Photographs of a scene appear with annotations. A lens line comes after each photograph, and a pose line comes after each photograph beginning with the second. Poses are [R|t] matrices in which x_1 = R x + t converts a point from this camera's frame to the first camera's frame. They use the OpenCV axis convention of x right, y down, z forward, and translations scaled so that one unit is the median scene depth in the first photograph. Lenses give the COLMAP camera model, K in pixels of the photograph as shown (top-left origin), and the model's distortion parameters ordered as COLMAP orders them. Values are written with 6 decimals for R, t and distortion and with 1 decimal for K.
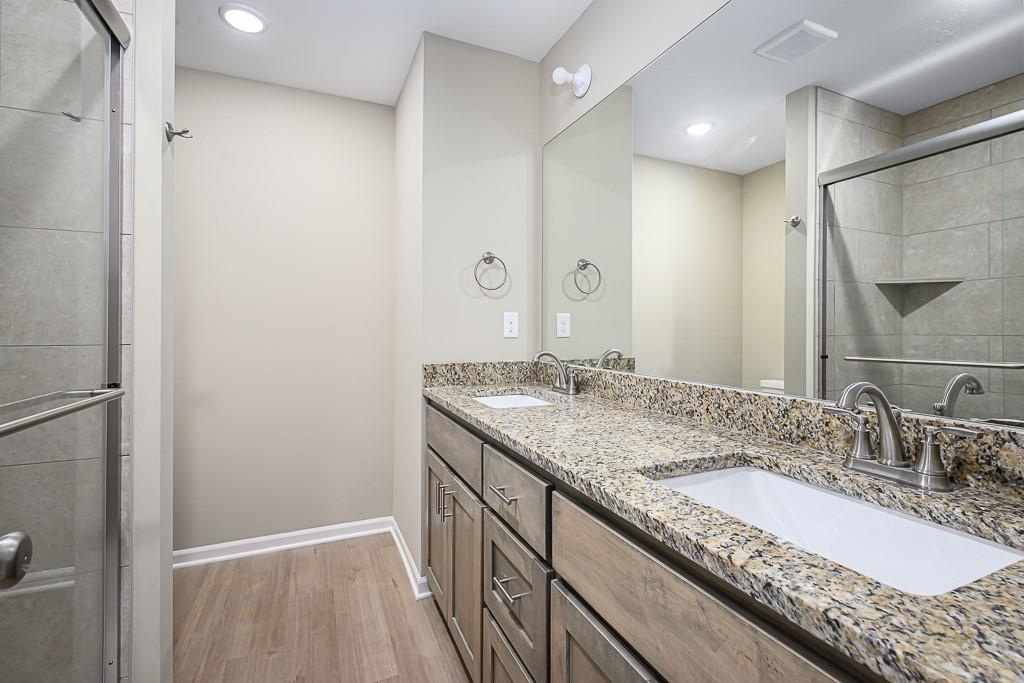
lens RADIAL K [[453.6, 0, 512.9], [0, 453.6, 328.7], [0, 0, 1]] dist [-0.000097, 0.000002]
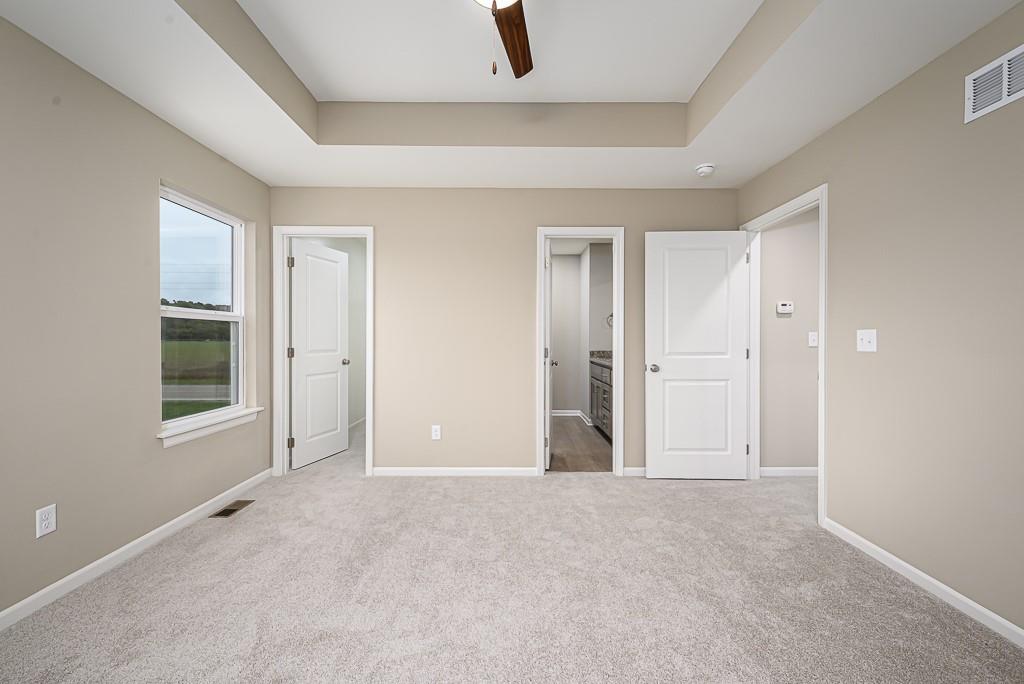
lens RADIAL K [[410.9, 0, 509.7], [0, 410.9, 341.1], [0, 0, 1]] dist [-0.001033, -0.000104]
pose [[0.912770, -0.001805, -0.408469, 0.344063], [0.003714, 0.999986, 0.003882, -0.002175], [0.408457, -0.005061, 0.912764, -1.365219]]
